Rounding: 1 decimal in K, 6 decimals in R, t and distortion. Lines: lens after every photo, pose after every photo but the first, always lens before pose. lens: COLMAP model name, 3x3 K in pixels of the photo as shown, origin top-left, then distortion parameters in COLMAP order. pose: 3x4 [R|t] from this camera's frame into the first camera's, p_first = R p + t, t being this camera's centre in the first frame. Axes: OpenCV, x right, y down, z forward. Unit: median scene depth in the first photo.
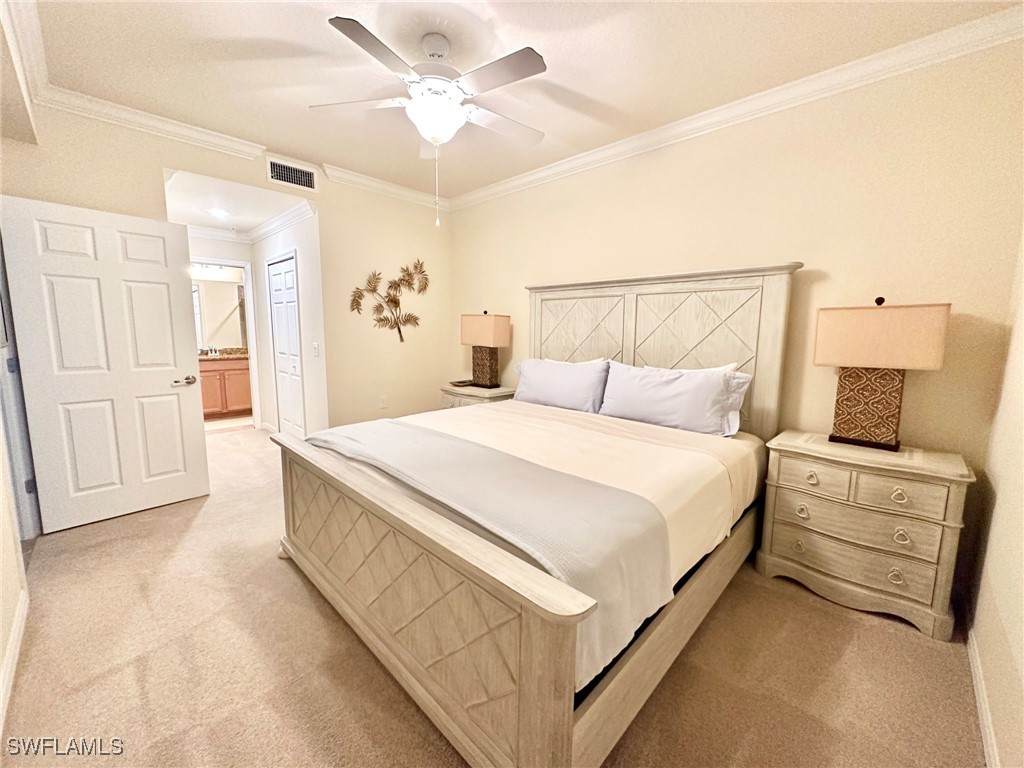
lens RADIAL K [[408.8, 0, 512.0], [0, 408.8, 384.0], [0, 0, 1]] dist [-0.001136, 0.000115]
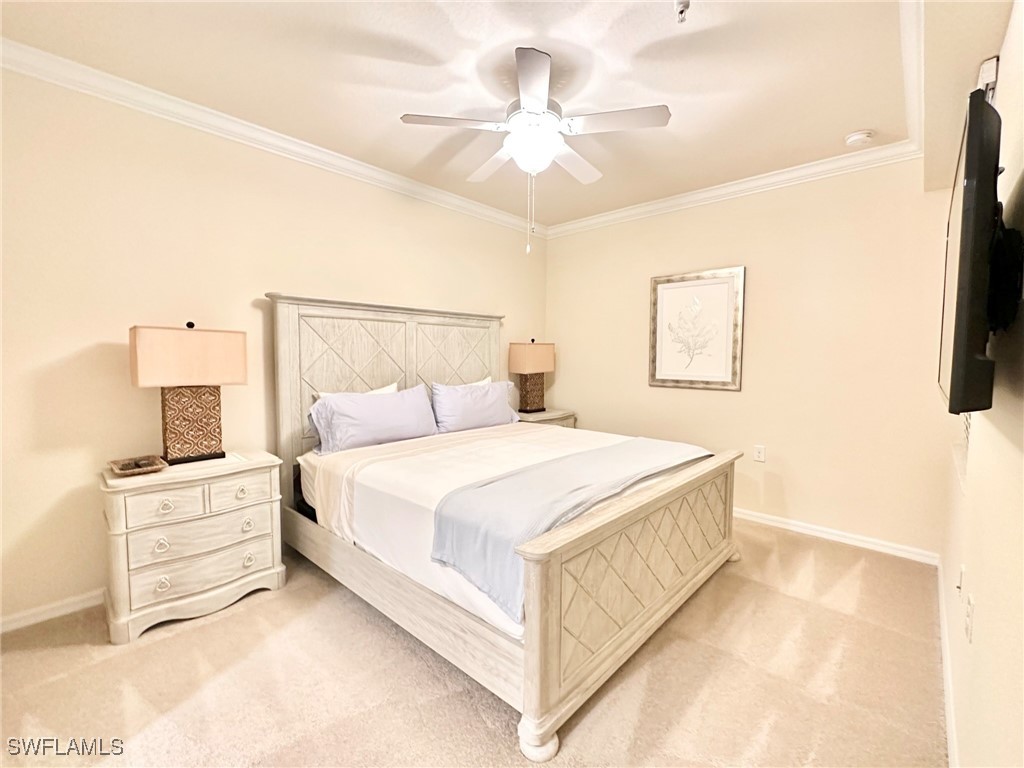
lens RADIAL K [[414.6, 0, 512.0], [0, 414.6, 384.0], [0, 0, 1]] dist [-0.026472, 0.000038]
pose [[0.008148, -0.079250, 0.996821, -0.908574], [0.125655, 0.989034, 0.077604, -0.119560], [-0.992041, 0.124623, 0.018016, 0.812882]]
